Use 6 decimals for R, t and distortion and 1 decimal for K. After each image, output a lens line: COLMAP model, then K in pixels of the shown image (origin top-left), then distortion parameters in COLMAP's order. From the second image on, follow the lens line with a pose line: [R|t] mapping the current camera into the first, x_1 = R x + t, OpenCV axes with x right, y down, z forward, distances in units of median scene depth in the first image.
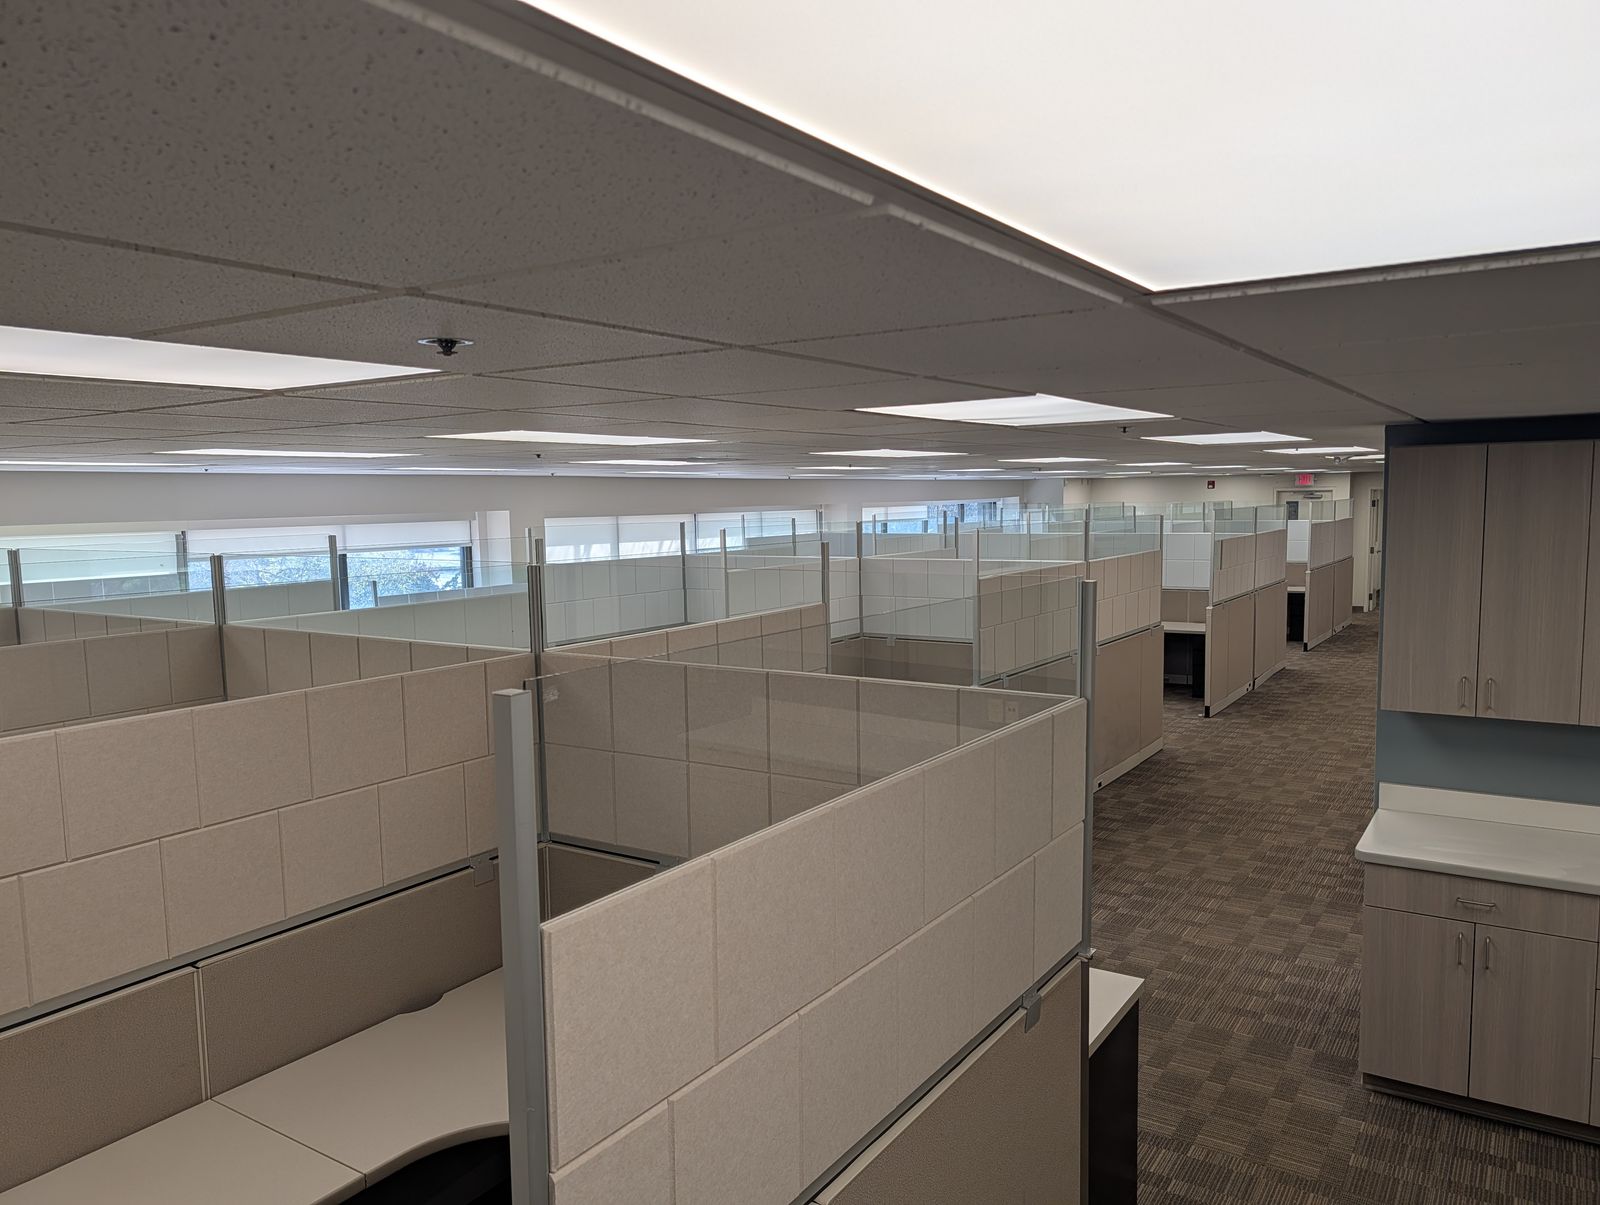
lens RADIAL K [[1144.8, 0, 821.6], [0, 1144.8, 629.0], [0, 0, 1]] dist [0.030015, -0.020991]
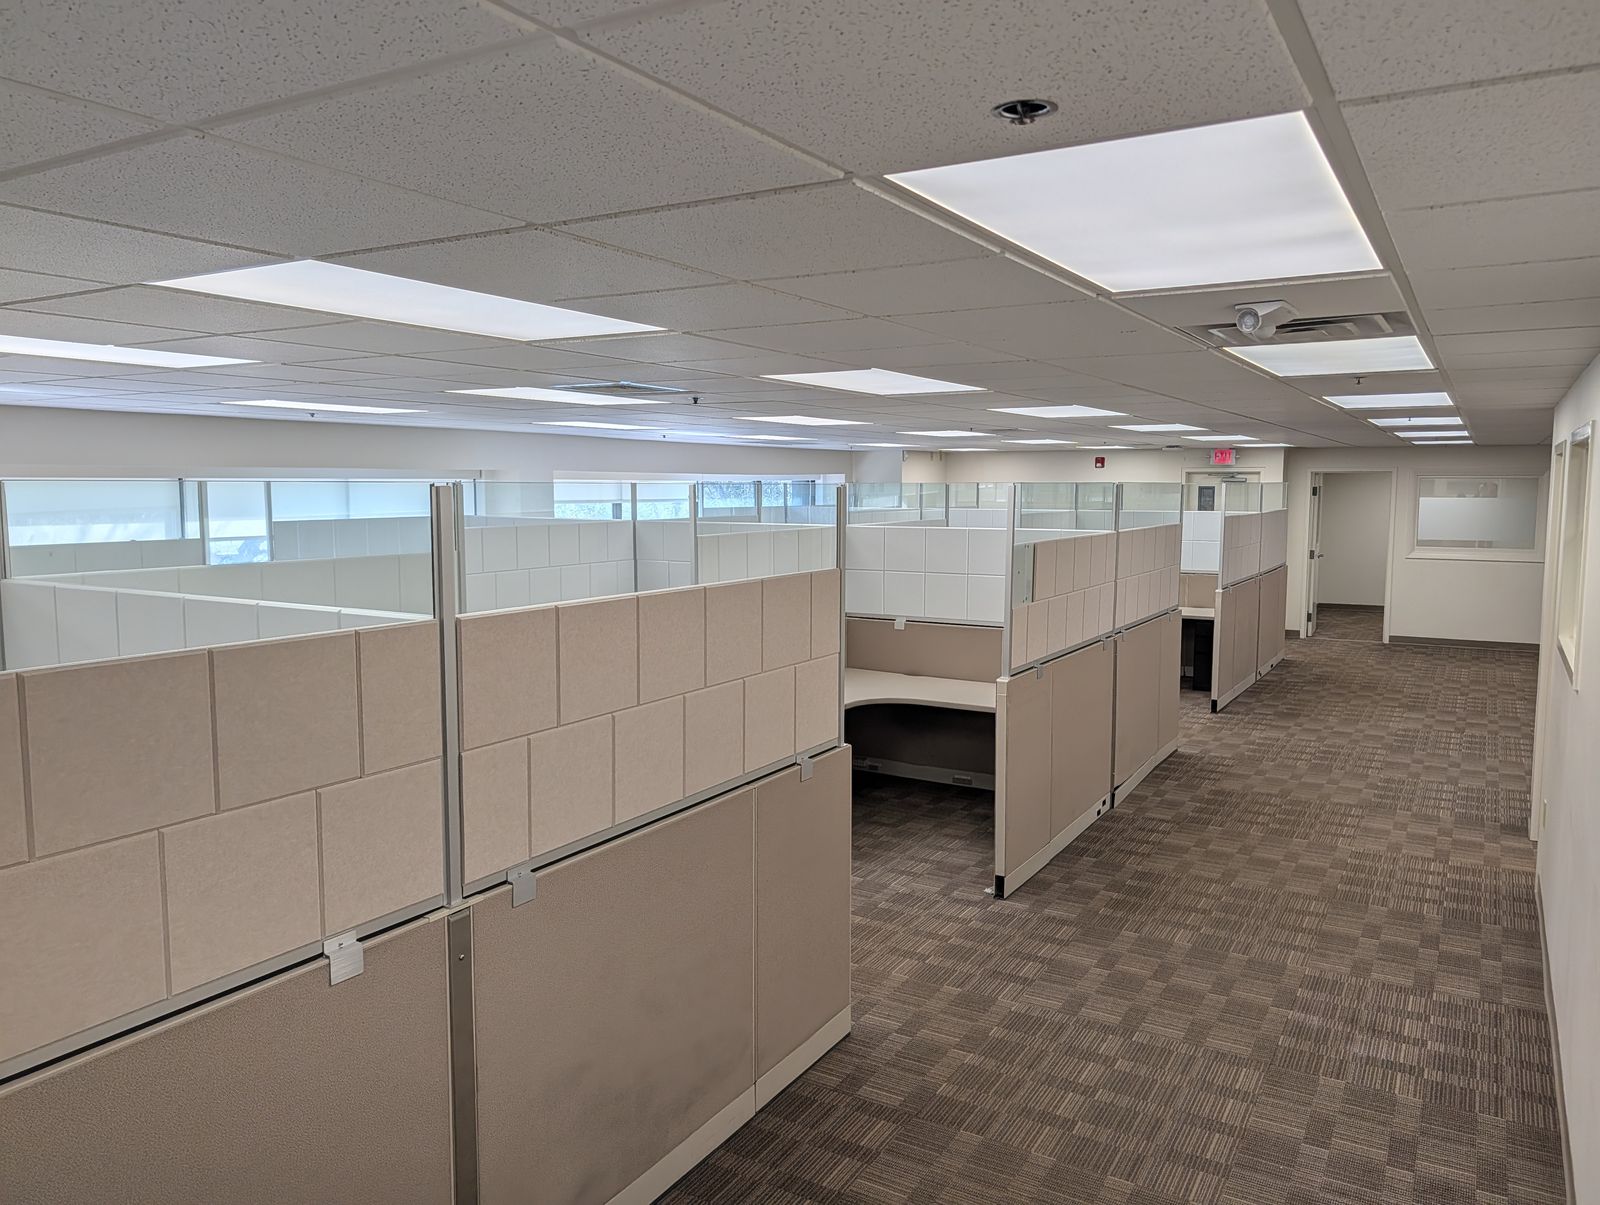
lens RADIAL K [[1144.8, 0, 802.3], [0, 1144.8, 607.9], [0, 0, 1]] dist [0.030015, -0.020991]
pose [[0.999287, 0.012827, 0.035501, 0.199711], [-0.012555, 0.999890, -0.007876, -0.038019], [-0.035599, 0.007425, 0.999339, 0.436087]]
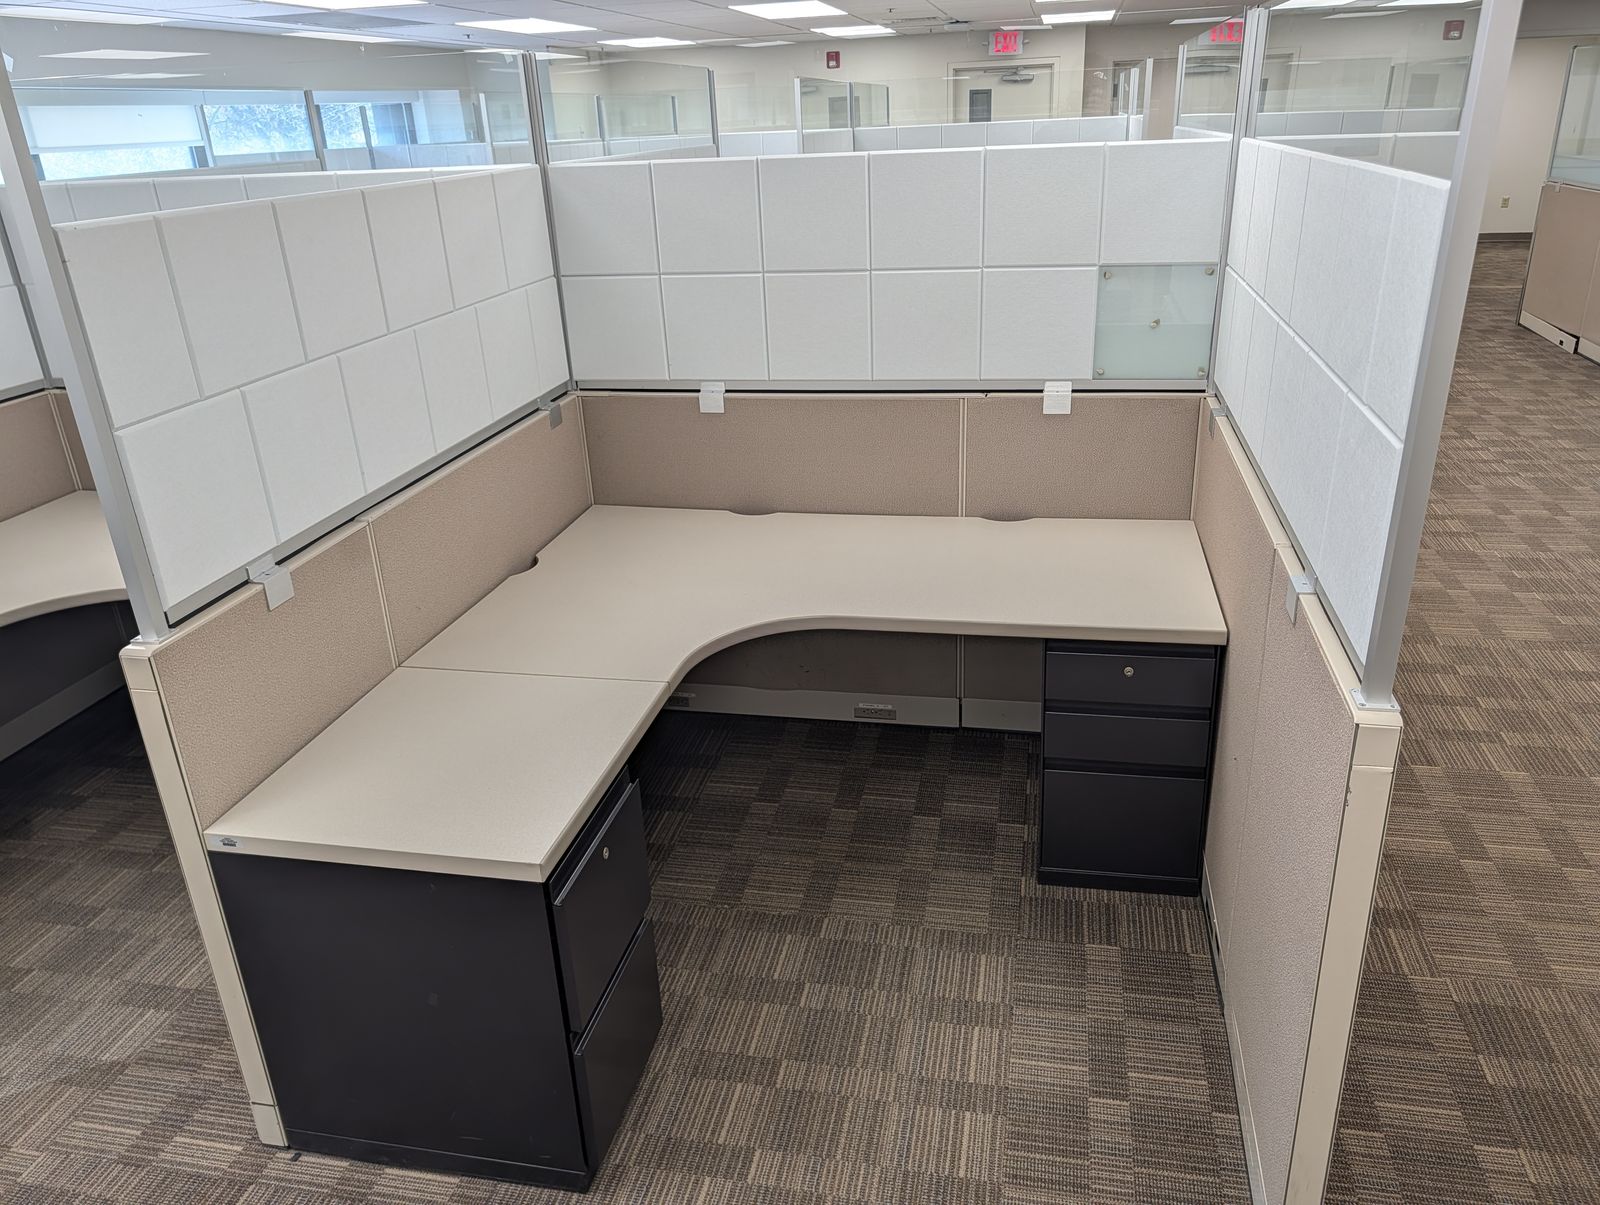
lens RADIAL K [[1144.8, 0, 837.3], [0, 1144.8, 606.0], [0, 0, 1]] dist [0.030015, -0.020991]
pose [[0.926977, -0.167431, 0.335679, 0.203883], [0.068969, 0.955679, 0.286218, -0.063019], [-0.368723, -0.242167, 0.897440, 0.783805]]
